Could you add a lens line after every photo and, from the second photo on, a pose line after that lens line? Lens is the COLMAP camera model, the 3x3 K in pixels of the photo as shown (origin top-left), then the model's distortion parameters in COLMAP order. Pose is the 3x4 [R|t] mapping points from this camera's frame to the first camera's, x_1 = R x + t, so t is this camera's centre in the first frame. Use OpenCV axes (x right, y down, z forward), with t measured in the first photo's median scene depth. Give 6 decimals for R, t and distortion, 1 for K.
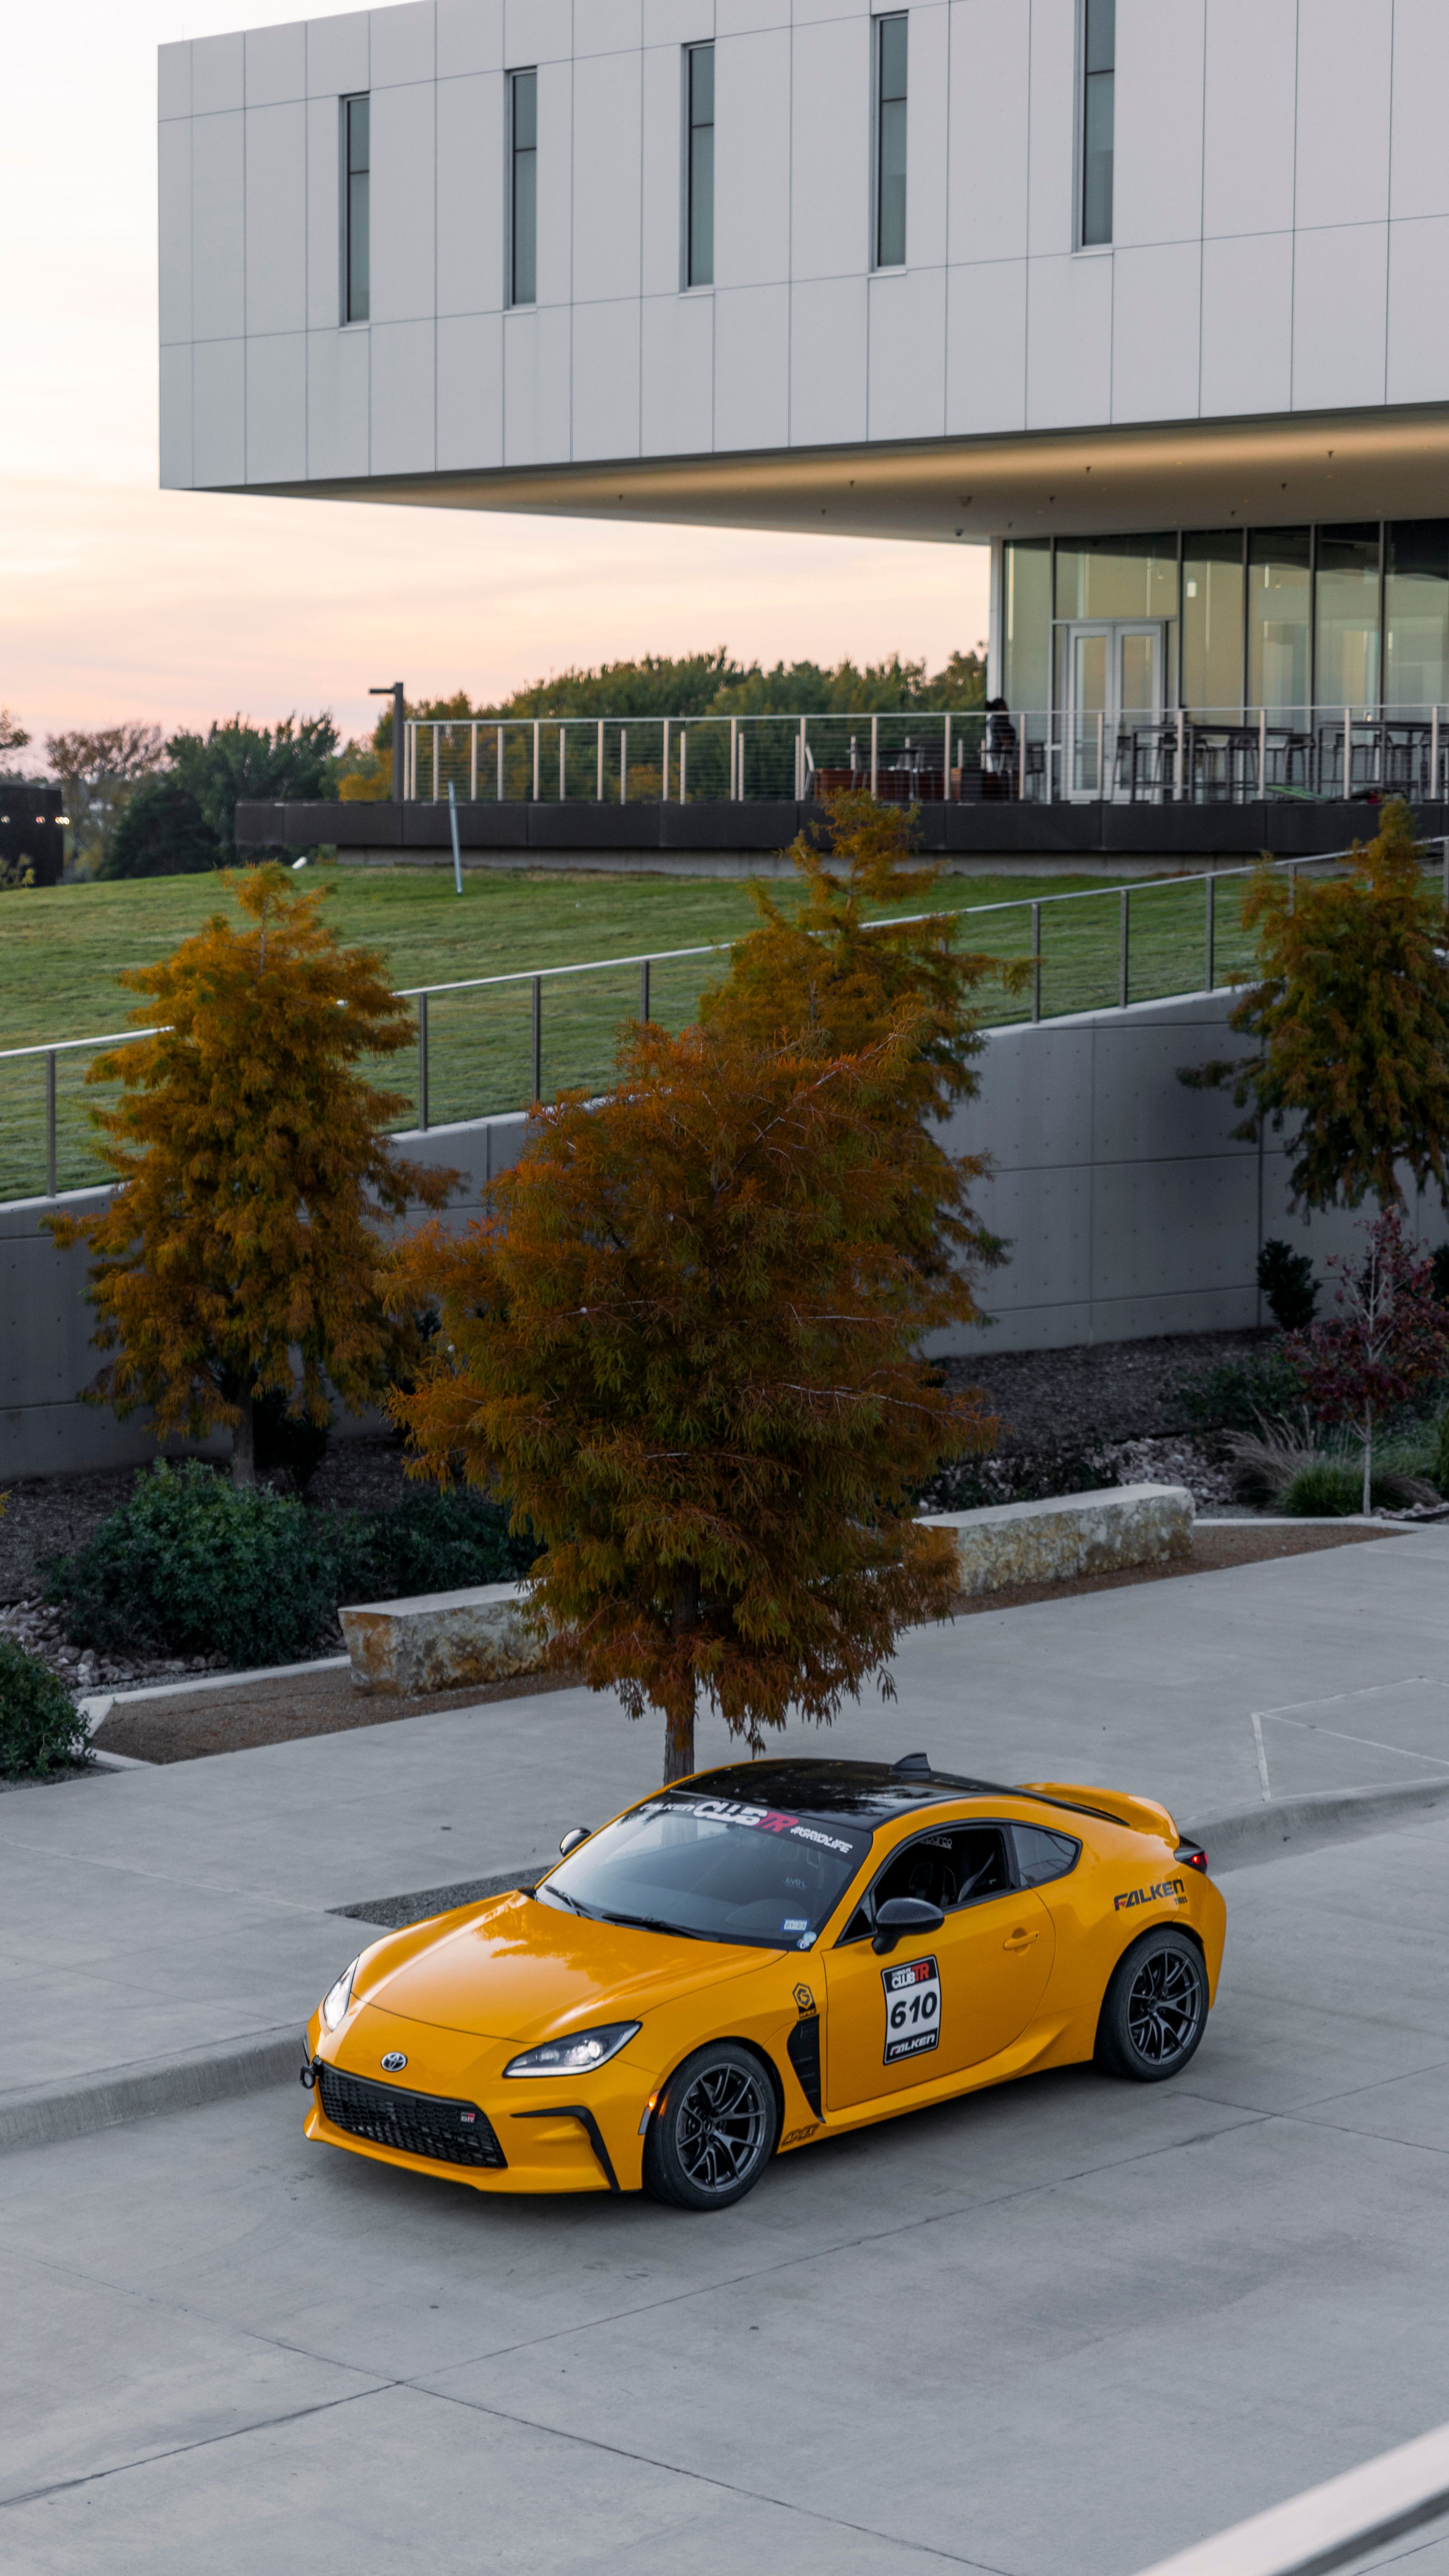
lens RADIAL K [[4986.8, 0, 724.5], [0, 4986.8, 1288.0], [0, 0, 1]] dist [-0.017658, 0.107523]
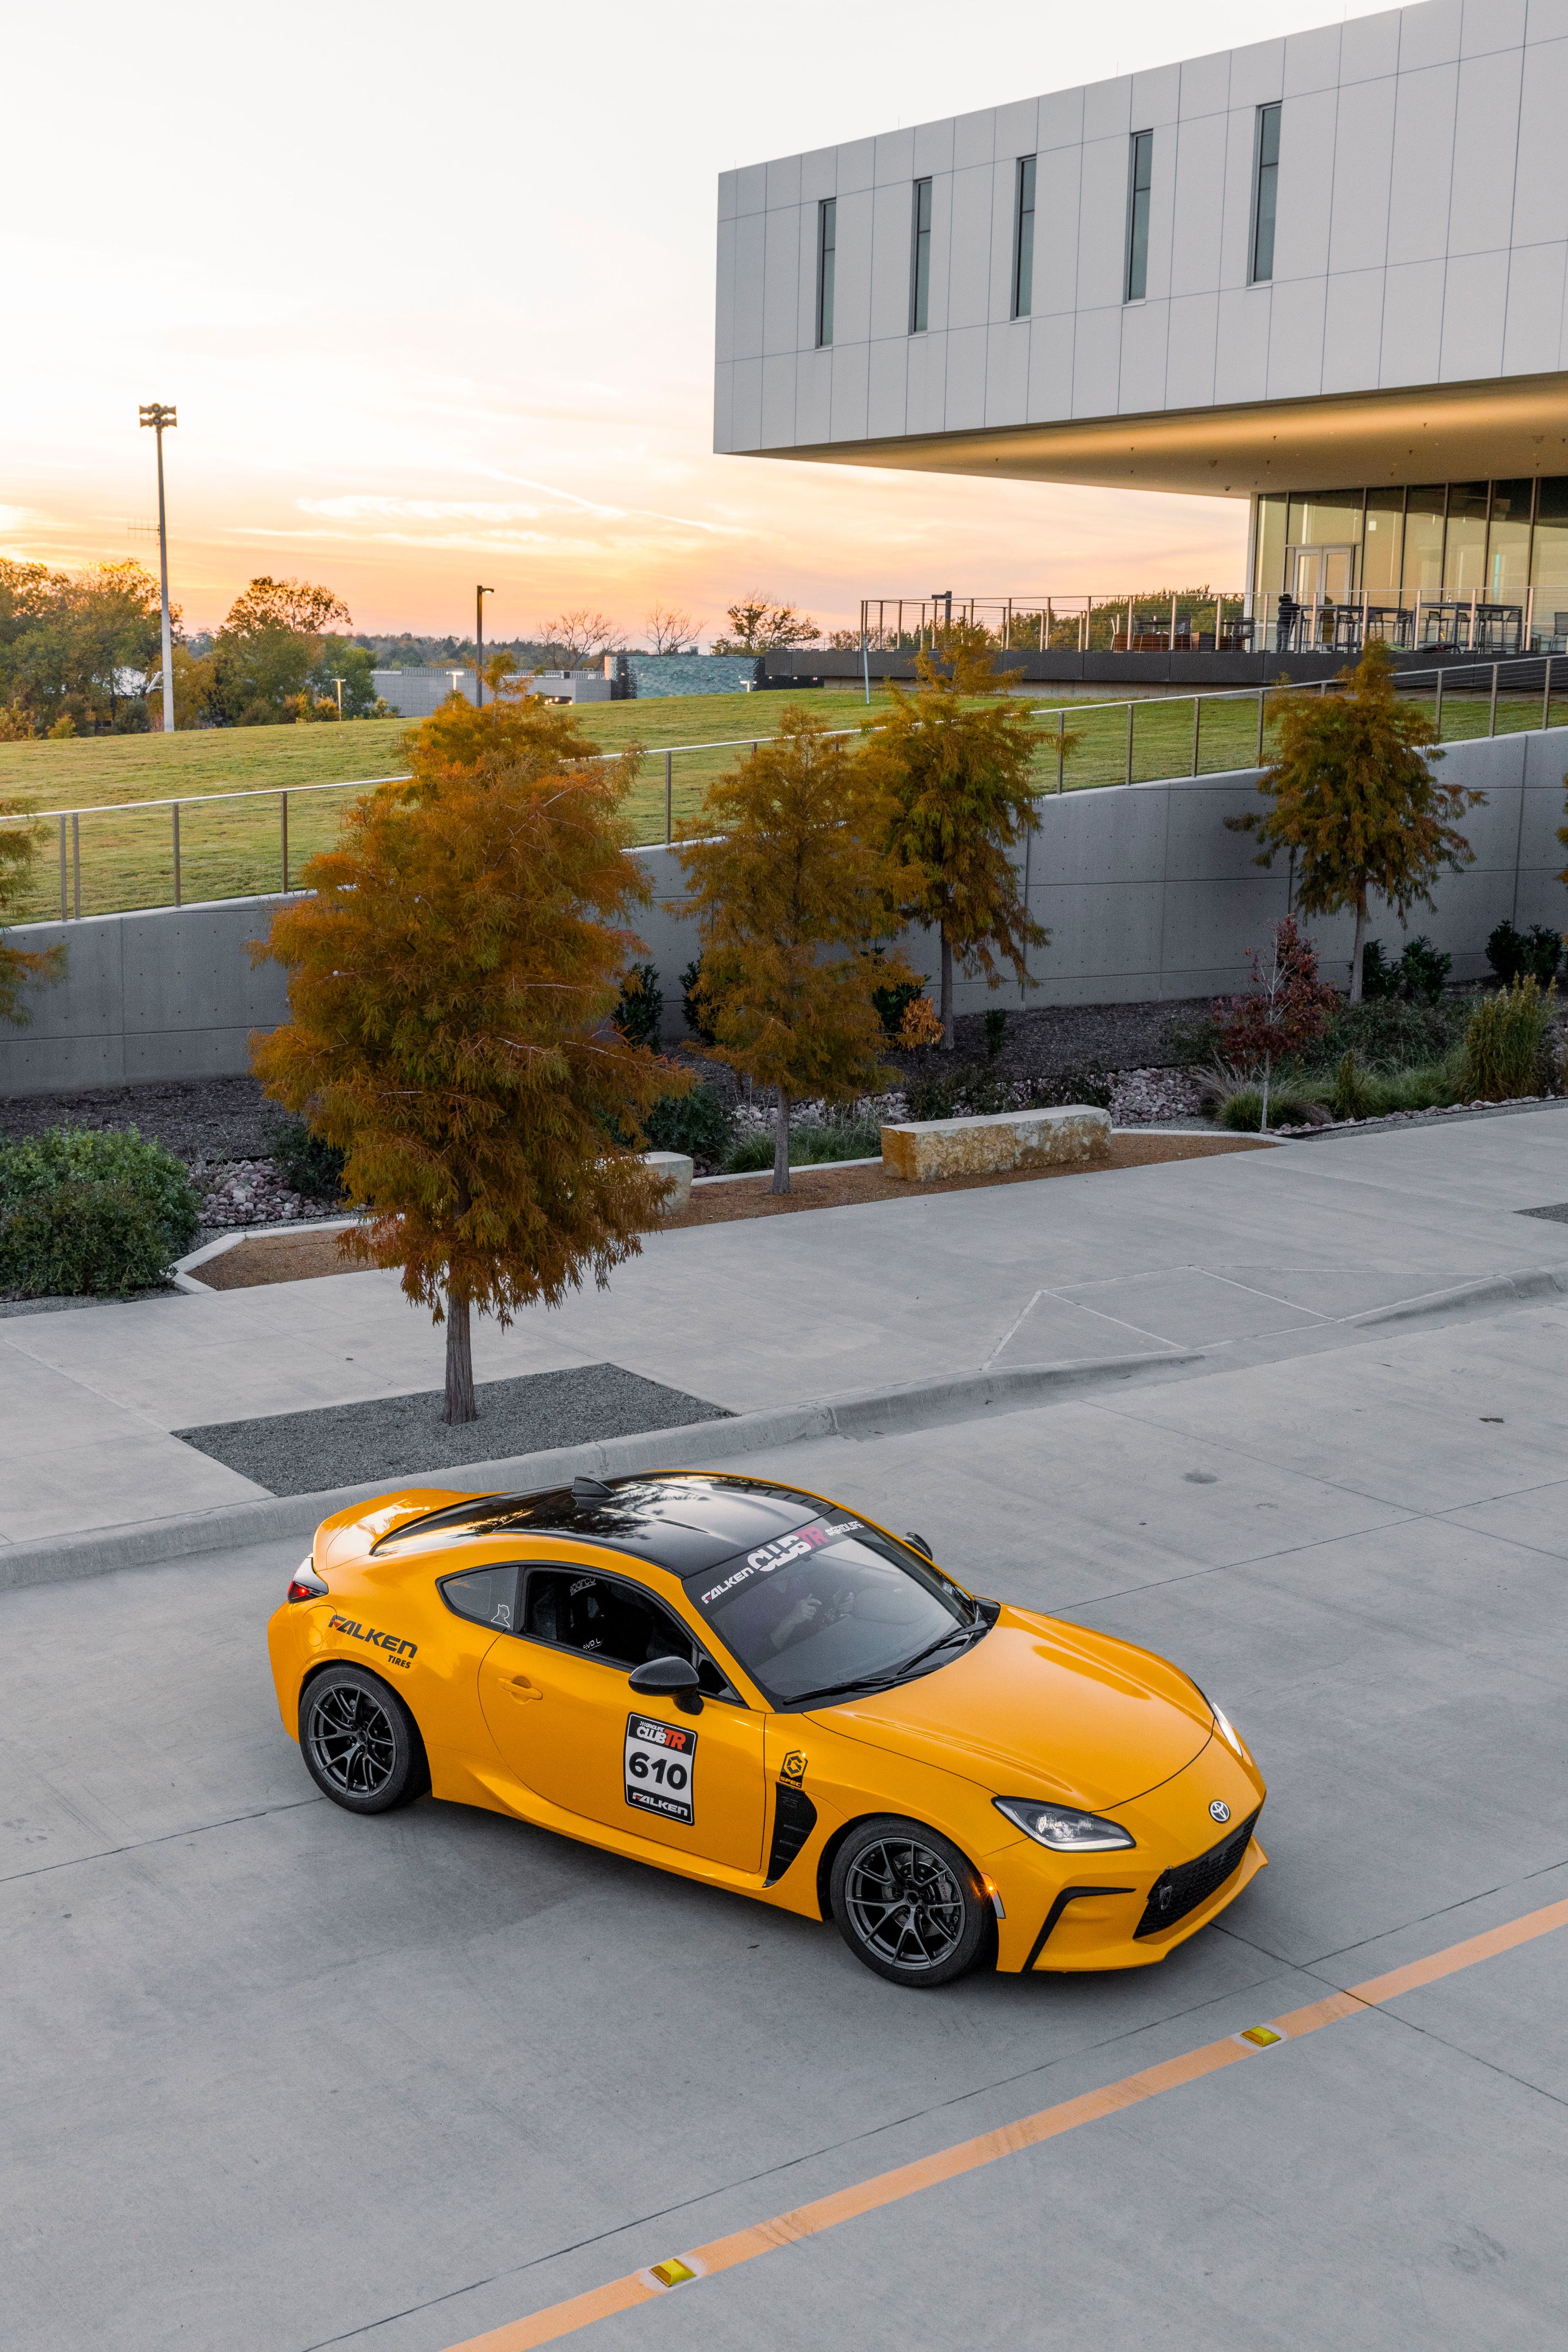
lens RADIAL K [[2697.6, 0, 784.0], [0, 2697.6, 1176.0], [0, 0, 1]] dist [-0.003240, 0.020088]
pose [[0.986056, 0.046179, -0.159881, 0.124521], [-0.032386, 0.995609, 0.087826, -0.005301], [0.163235, -0.081424, 0.983221, 0.228329]]
